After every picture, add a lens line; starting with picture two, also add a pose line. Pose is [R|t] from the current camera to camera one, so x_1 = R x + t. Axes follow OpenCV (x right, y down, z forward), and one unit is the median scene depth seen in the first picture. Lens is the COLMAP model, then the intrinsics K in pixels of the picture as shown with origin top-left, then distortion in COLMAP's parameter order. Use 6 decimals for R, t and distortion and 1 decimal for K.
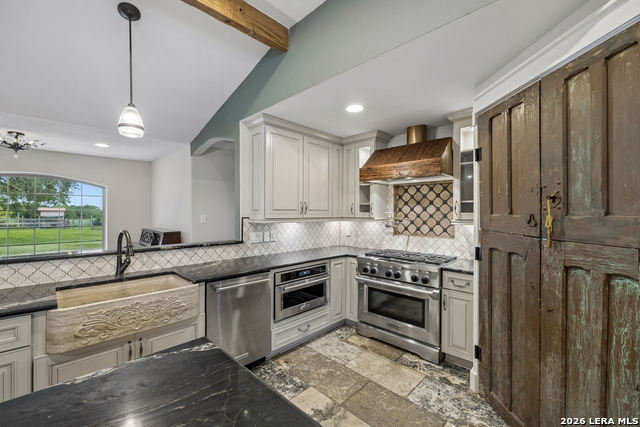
lens RADIAL K [[269.9, 0, 315.5], [0, 269.9, 212.6], [0, 0, 1]] dist [-0.000471, -0.000345]
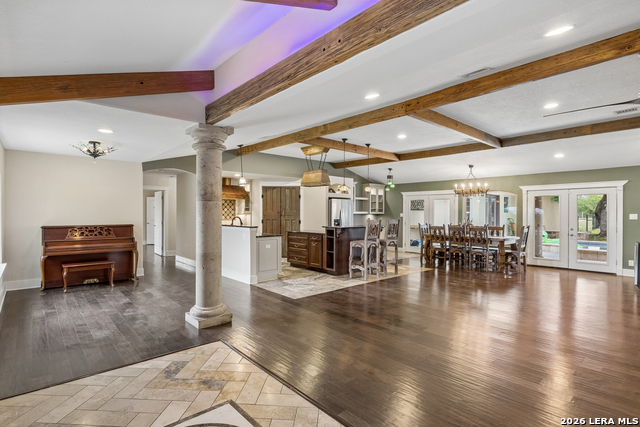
lens RADIAL K [[327.8, 0, 313.3], [0, 327.8, 213.9], [0, 0, 1]] dist [-0.000241, 0.001720]
pose [[0.075350, -0.005872, 0.997140, -2.534986], [-0.003986, 0.999973, 0.006190, 0.005940], [-0.997149, -0.004441, 0.075325, -0.070334]]
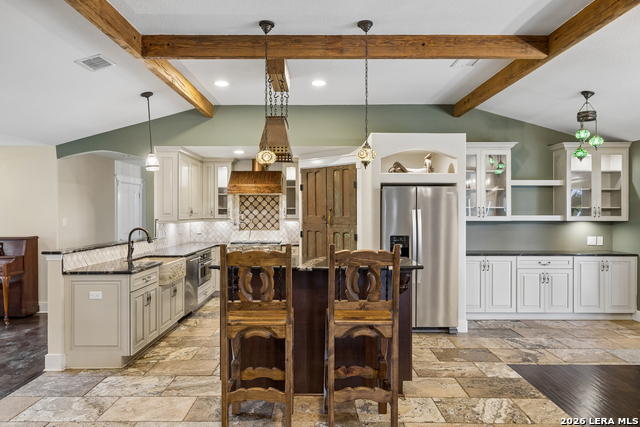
lens RADIAL K [[424.8, 0, 317.9], [0, 424.8, 210.2], [0, 0, 1]] dist [-0.003082, 0.002707]
pose [[0.714203, -0.000084, 0.699939, -1.020711], [0.002616, 0.999993, -0.002549, -0.016622], [-0.699934, 0.003652, 0.714198, -0.918131]]
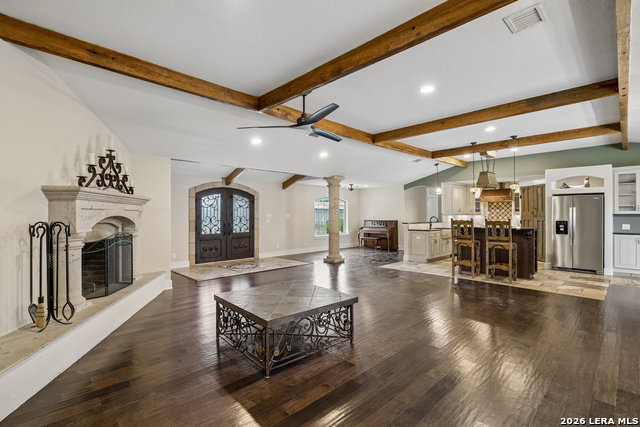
lens RADIAL K [[295.7, 0, 320.8], [0, 295.7, 213.1], [0, 0, 1]] dist [-0.005693, -0.001223]
pose [[0.999555, -0.006486, -0.029126, -1.371869], [0.006415, 0.999976, -0.002521, 0.009796], [0.029142, 0.002333, 0.999573, -2.121613]]
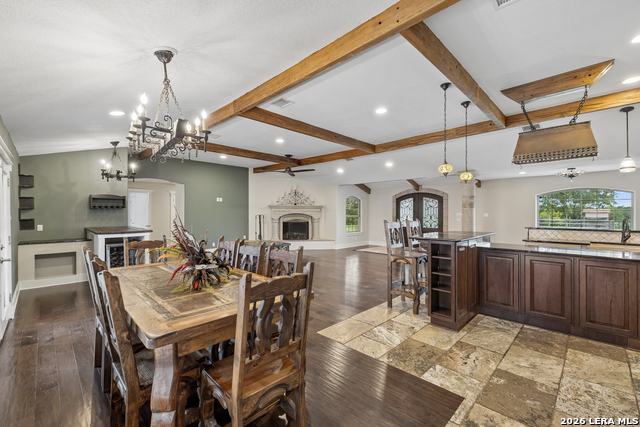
lens RADIAL K [[269.9, 0, 317.8], [0, 269.9, 214.0], [0, 0, 1]] dist [-0.000471, -0.000345]
pose [[-0.005759, 0.001359, -0.999982, 0.771087], [-0.002802, 0.999995, 0.001375, 0.020011], [0.999979, 0.002810, -0.005755, -0.748184]]
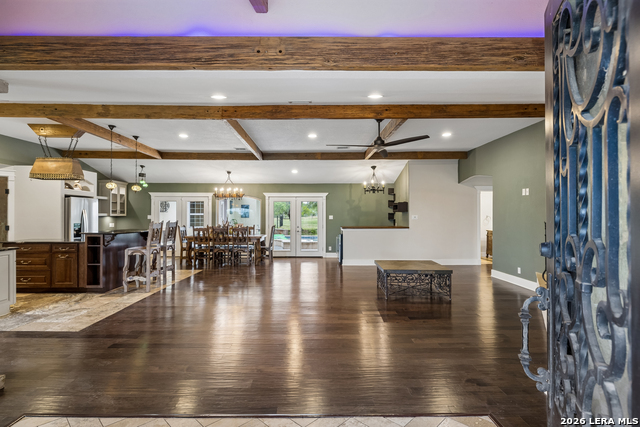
lens RADIAL K [[327.8, 0, 316.5], [0, 327.8, 211.2], [0, 0, 1]] dist [-0.000241, 0.001720]
pose [[-0.704357, 0.004157, 0.709834, -2.416113], [-0.004975, 0.999929, -0.010793, 0.004625], [-0.709828, -0.011134, -0.704287, 0.341698]]
